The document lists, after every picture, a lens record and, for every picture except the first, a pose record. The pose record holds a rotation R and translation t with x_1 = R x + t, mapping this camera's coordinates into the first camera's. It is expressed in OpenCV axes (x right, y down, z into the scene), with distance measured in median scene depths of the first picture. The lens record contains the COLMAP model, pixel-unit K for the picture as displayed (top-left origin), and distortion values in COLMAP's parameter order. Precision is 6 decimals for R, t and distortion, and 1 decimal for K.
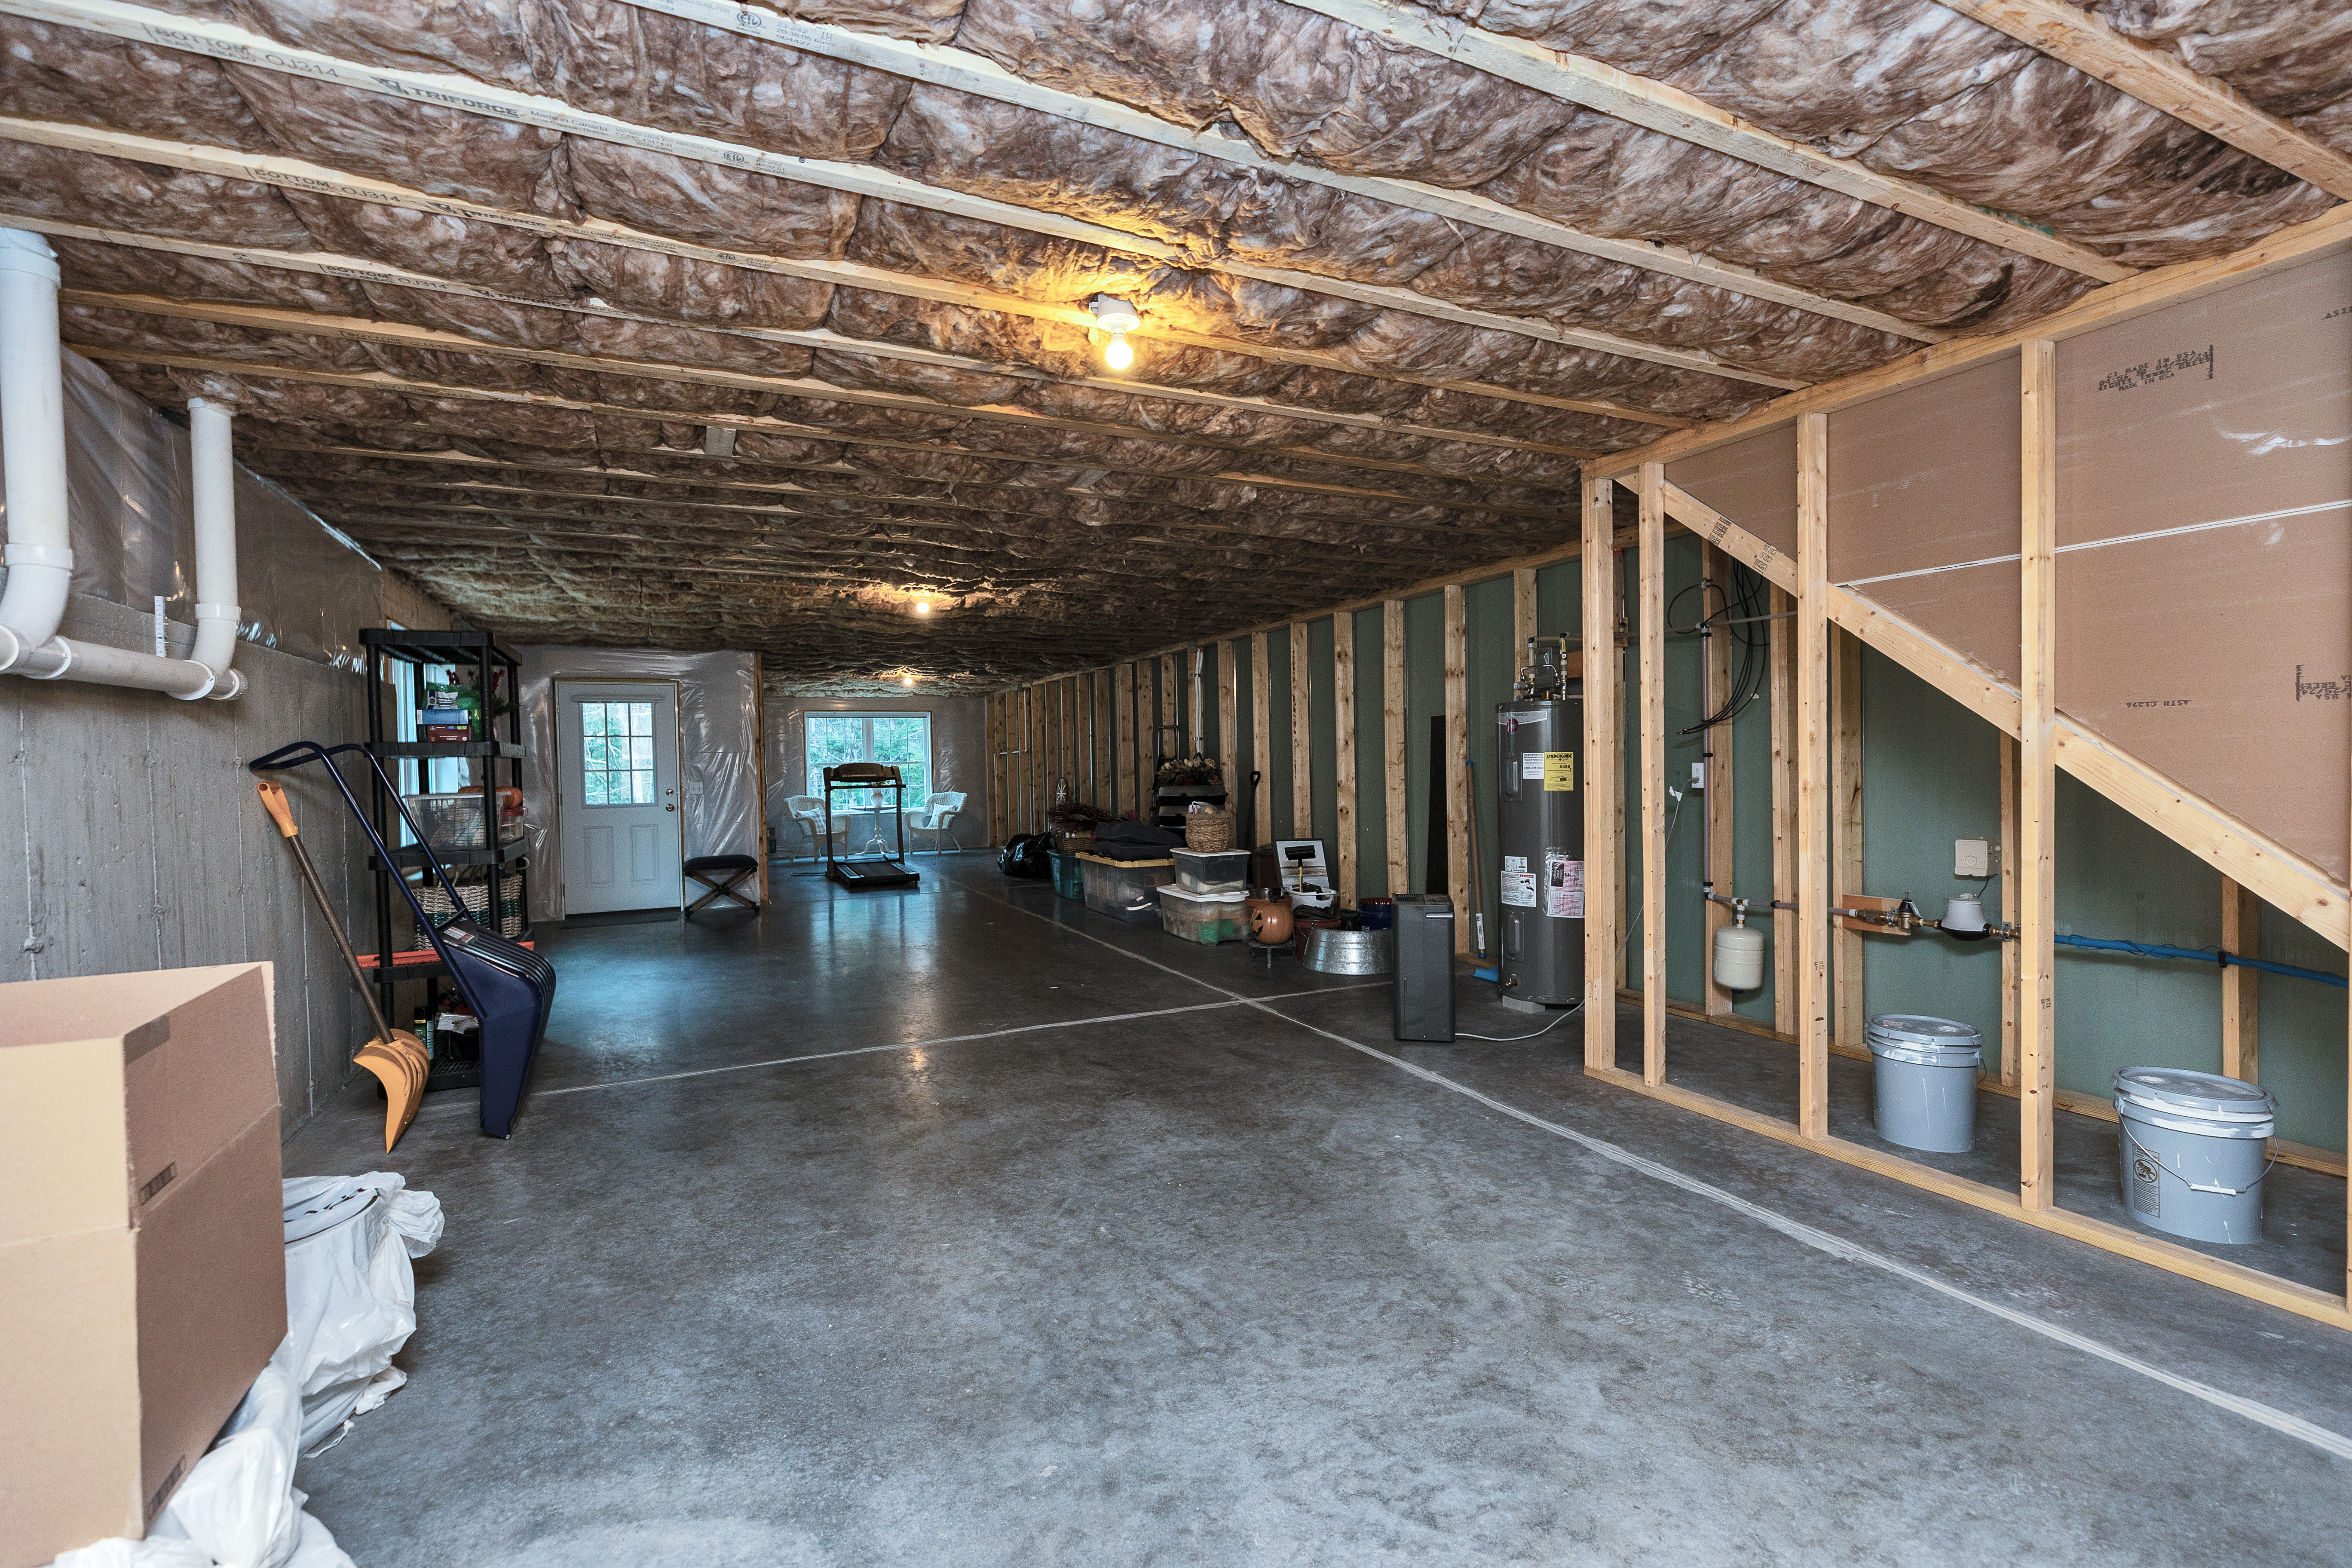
lens RADIAL K [[1046.8, 0, 1173.2], [0, 1046.8, 779.0], [0, 0, 1]] dist [0.006874, -0.001745]
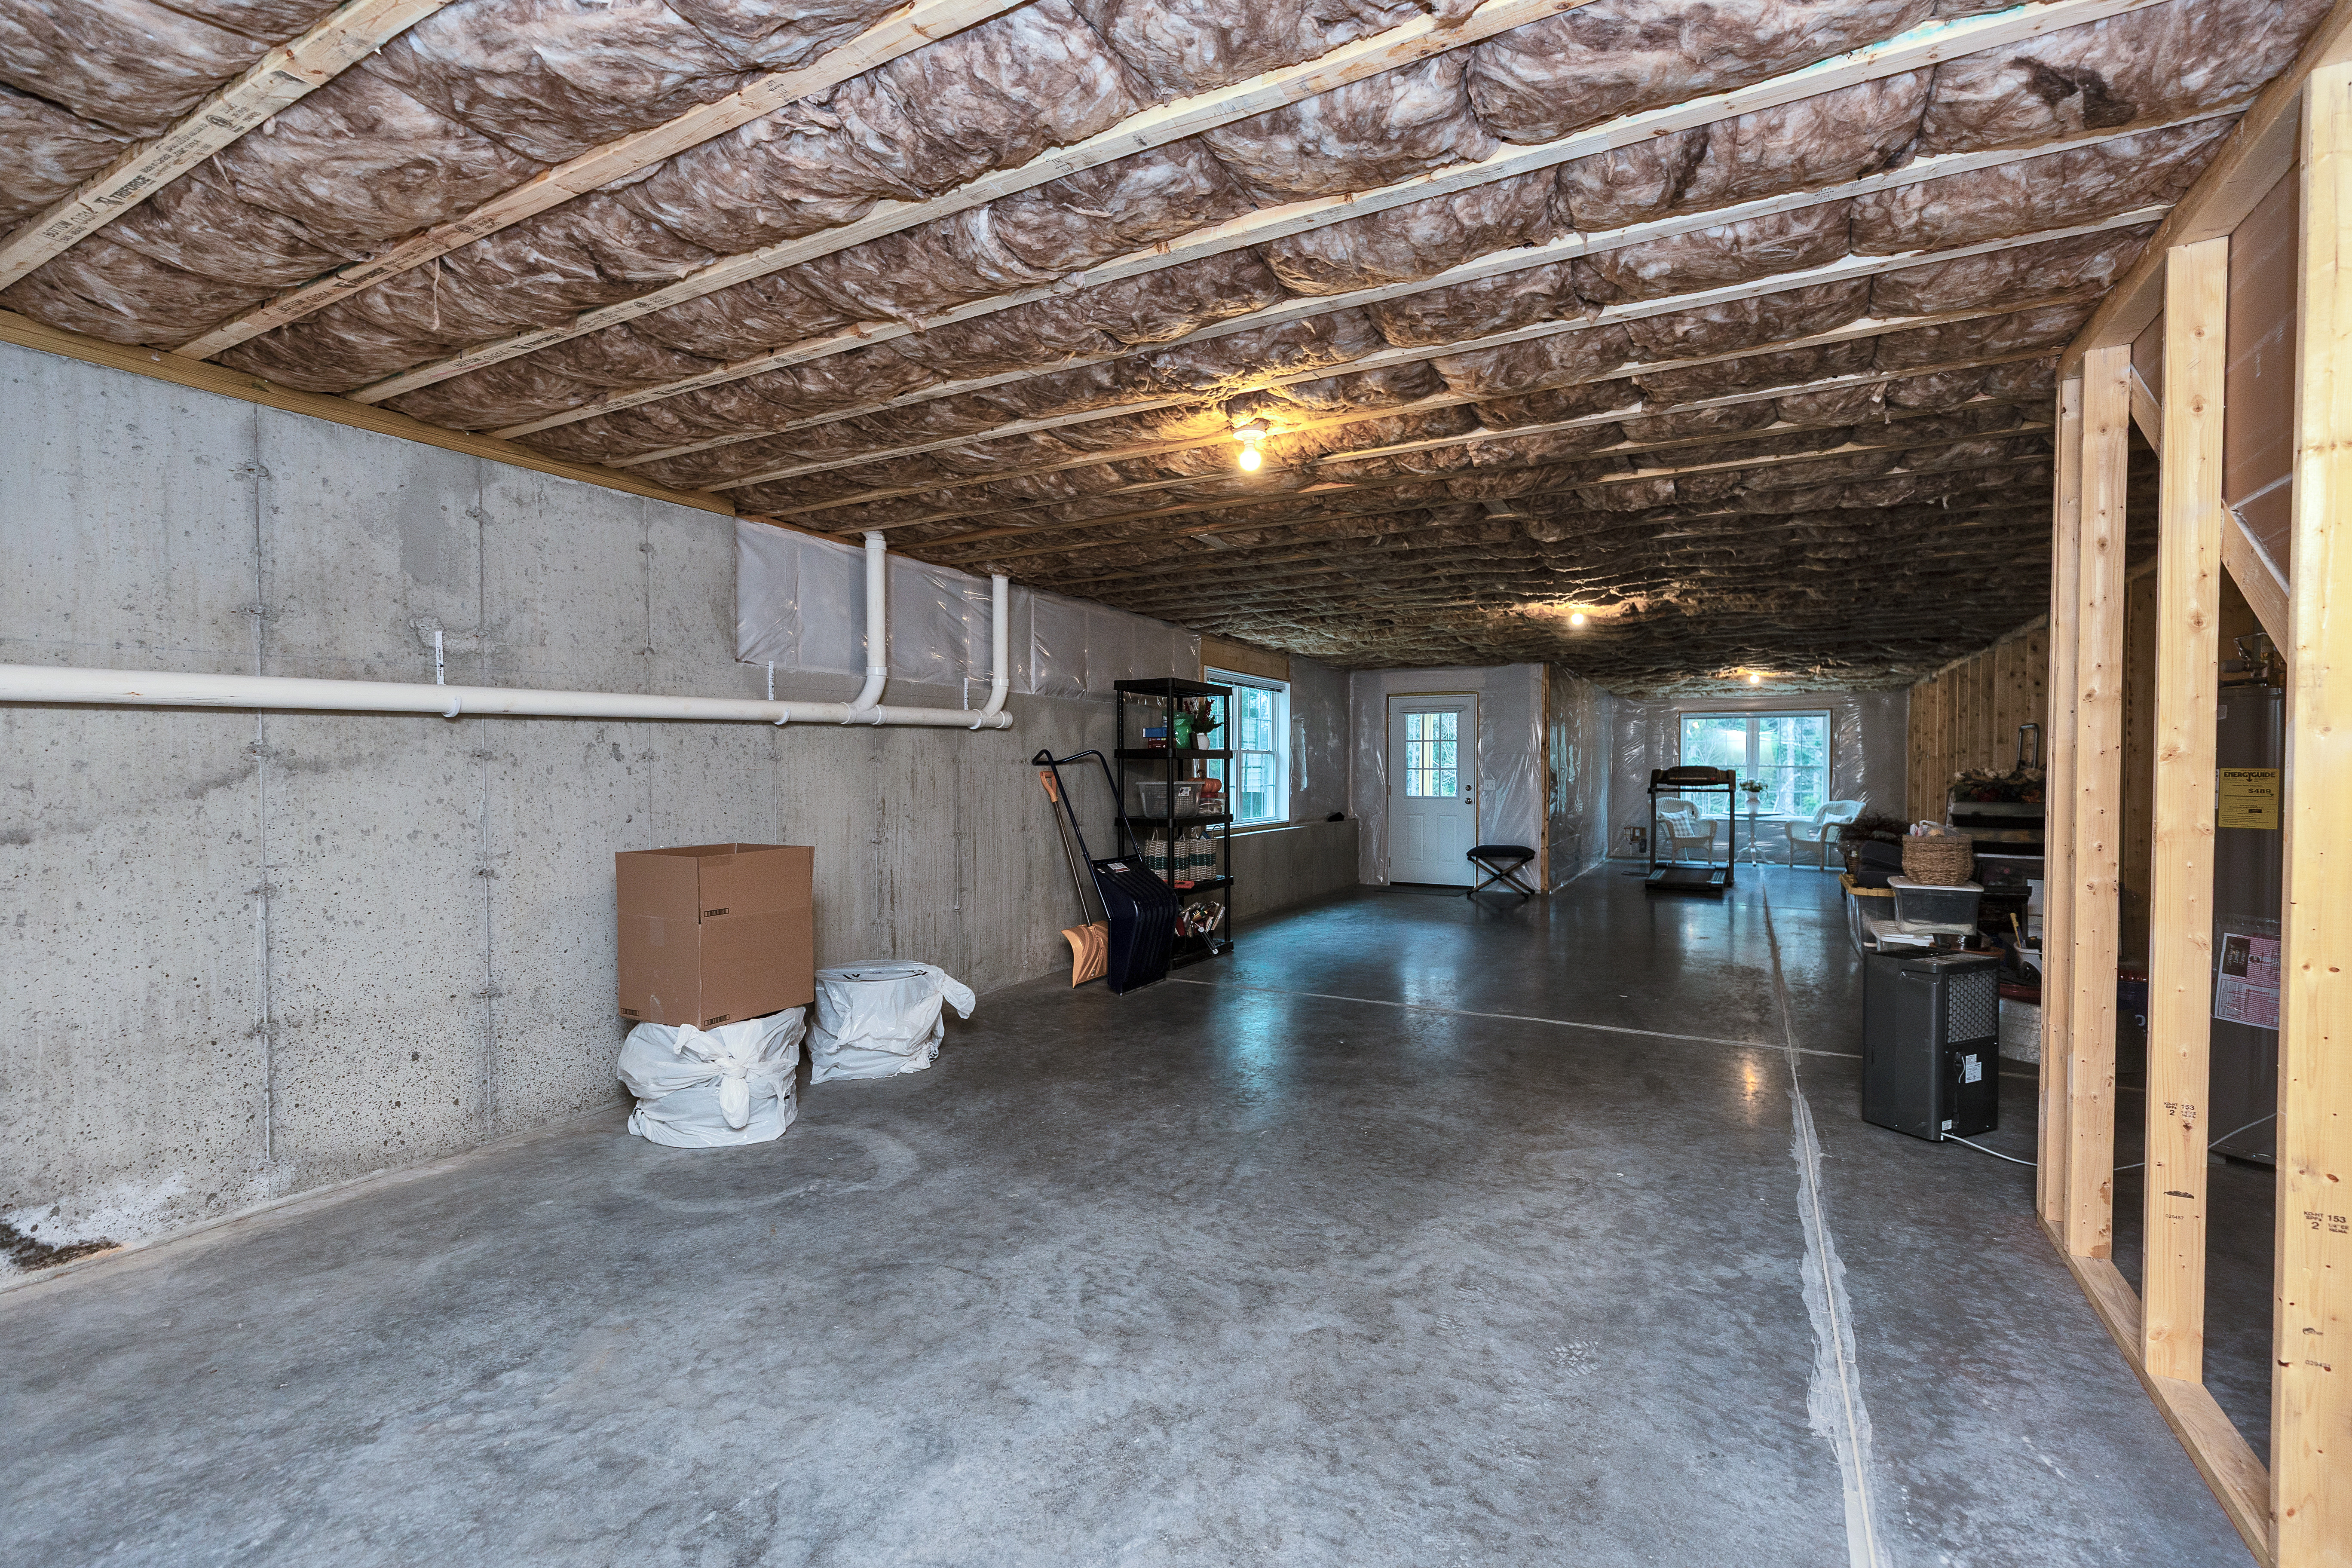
lens RADIAL K [[1046.8, 0, 1173.2], [0, 1046.8, 779.0], [0, 0, 1]] dist [0.006874, -0.001745]
pose [[0.586554, 0.026340, -0.809481, 0.881616], [-0.025297, 0.999579, 0.014195, -0.019456], [0.809515, 0.012151, 0.586974, 0.144500]]
